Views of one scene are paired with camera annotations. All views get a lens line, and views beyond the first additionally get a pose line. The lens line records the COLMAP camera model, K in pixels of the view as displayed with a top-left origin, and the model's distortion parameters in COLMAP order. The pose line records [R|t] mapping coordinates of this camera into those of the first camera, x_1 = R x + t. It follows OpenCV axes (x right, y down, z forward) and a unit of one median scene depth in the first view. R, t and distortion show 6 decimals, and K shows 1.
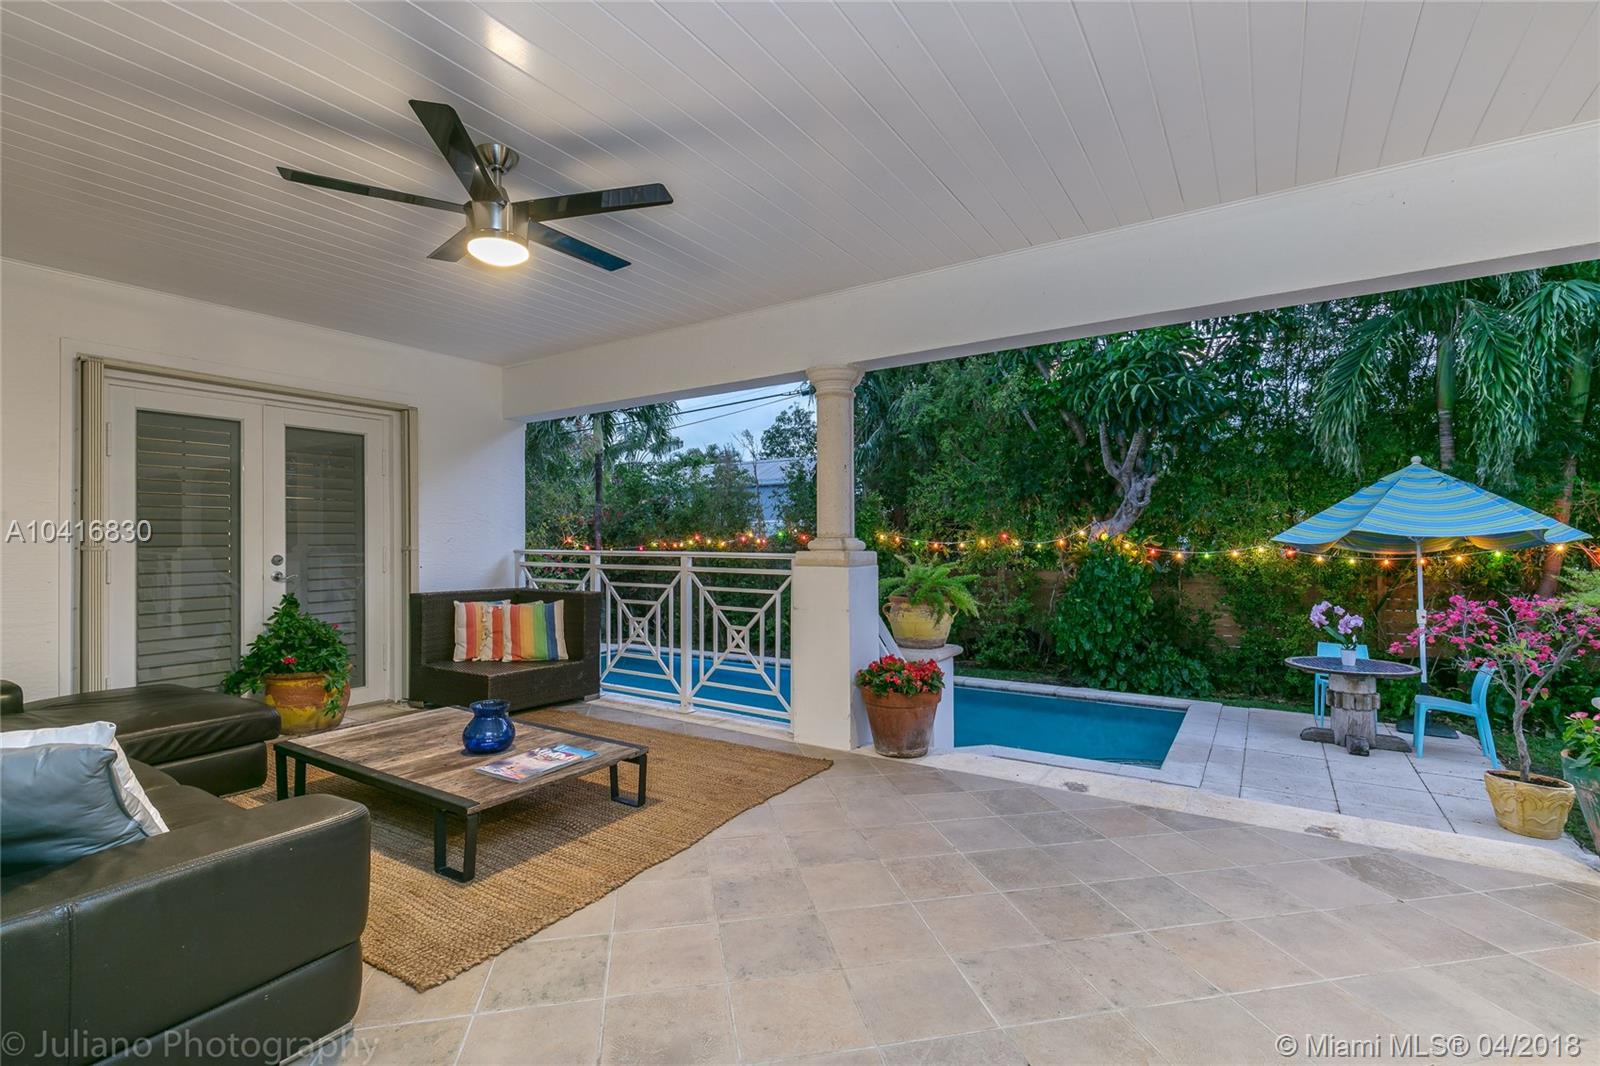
lens RADIAL K [[719.2, 0, 797.2], [0, 719.2, 537.4], [0, 0, 1]] dist [0.002734, -0.000430]
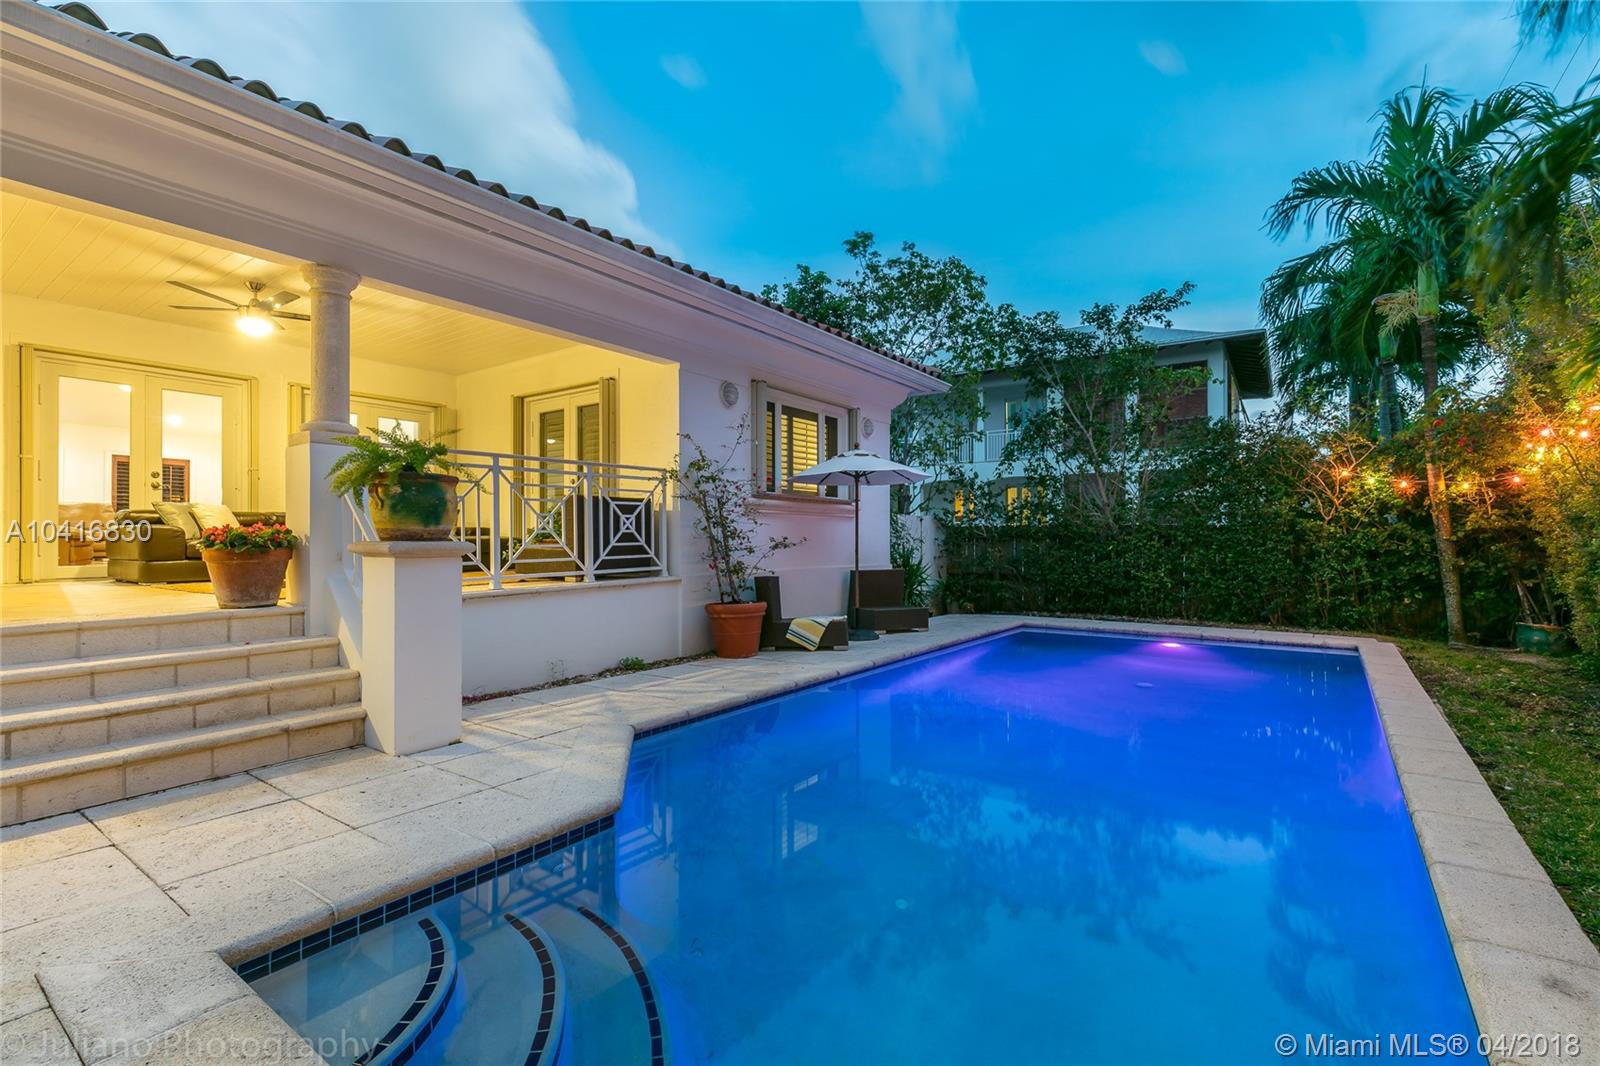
lens RADIAL K [[719.2, 0, 803.3], [0, 719.2, 532.2], [0, 0, 1]] dist [0.002734, -0.000430]
pose [[-0.036794, 0.002344, -0.999320, 0.791002], [0.007983, 0.999966, 0.002052, 0.117522], [0.999291, -0.007902, -0.036811, 1.214623]]
